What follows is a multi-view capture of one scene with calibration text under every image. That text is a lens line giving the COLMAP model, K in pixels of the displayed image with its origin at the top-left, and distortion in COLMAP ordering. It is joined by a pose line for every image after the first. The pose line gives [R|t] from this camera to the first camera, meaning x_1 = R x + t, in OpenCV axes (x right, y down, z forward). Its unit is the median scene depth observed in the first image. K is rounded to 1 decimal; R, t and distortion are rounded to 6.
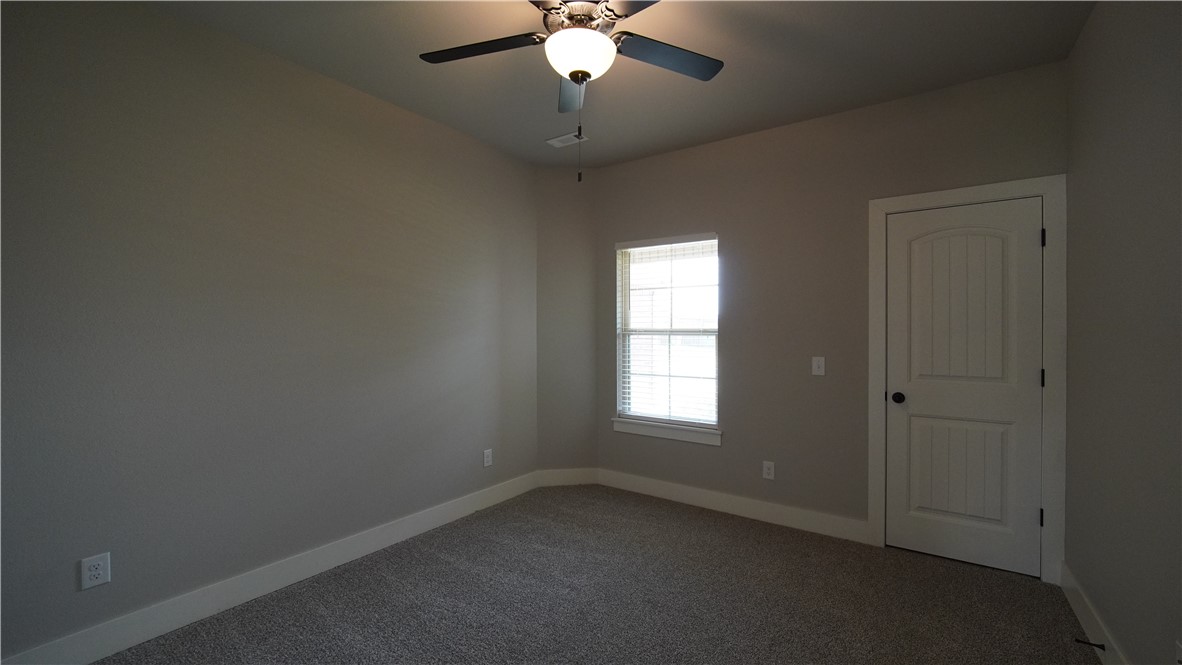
lens RADIAL K [[468.1, 0, 595.7], [0, 468.1, 333.5], [0, 0, 1]] dist [-0.016944, 0.000146]
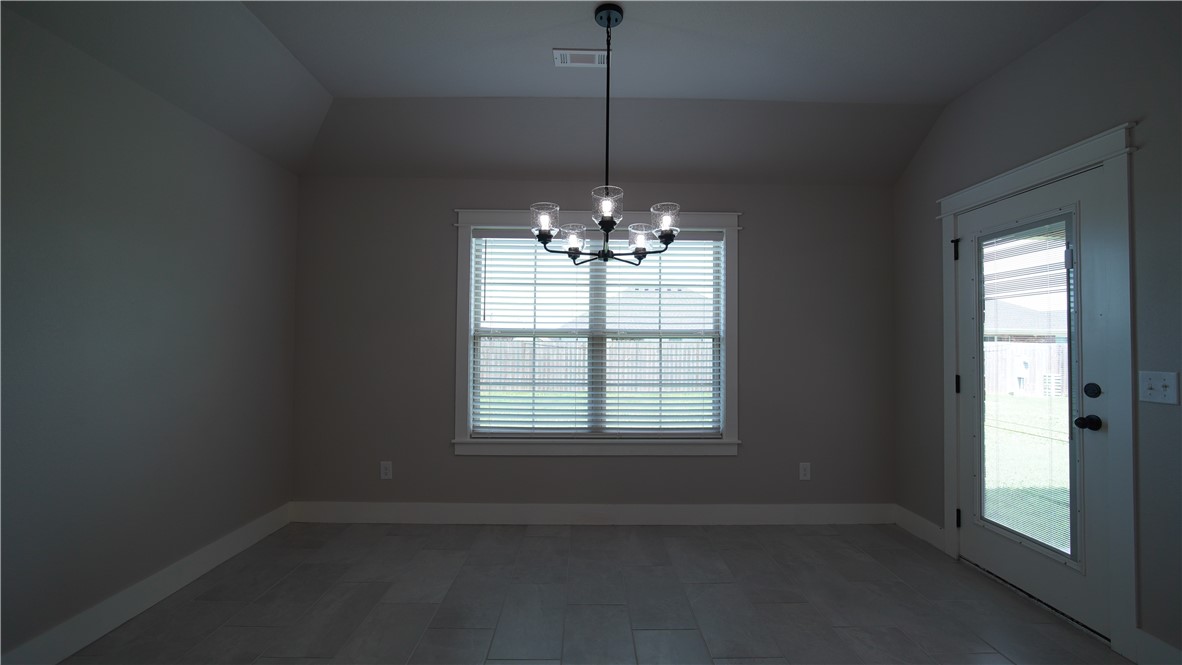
lens RADIAL K [[468.1, 0, 595.7], [0, 468.1, 333.5], [0, 0, 1]] dist [-0.016944, 0.000146]
pose [[0.793150, -0.001083, 0.609026, -0.454945], [0.002073, 0.999997, -0.000922, -0.004374], [-0.609023, 0.001994, 0.793150, 0.356806]]
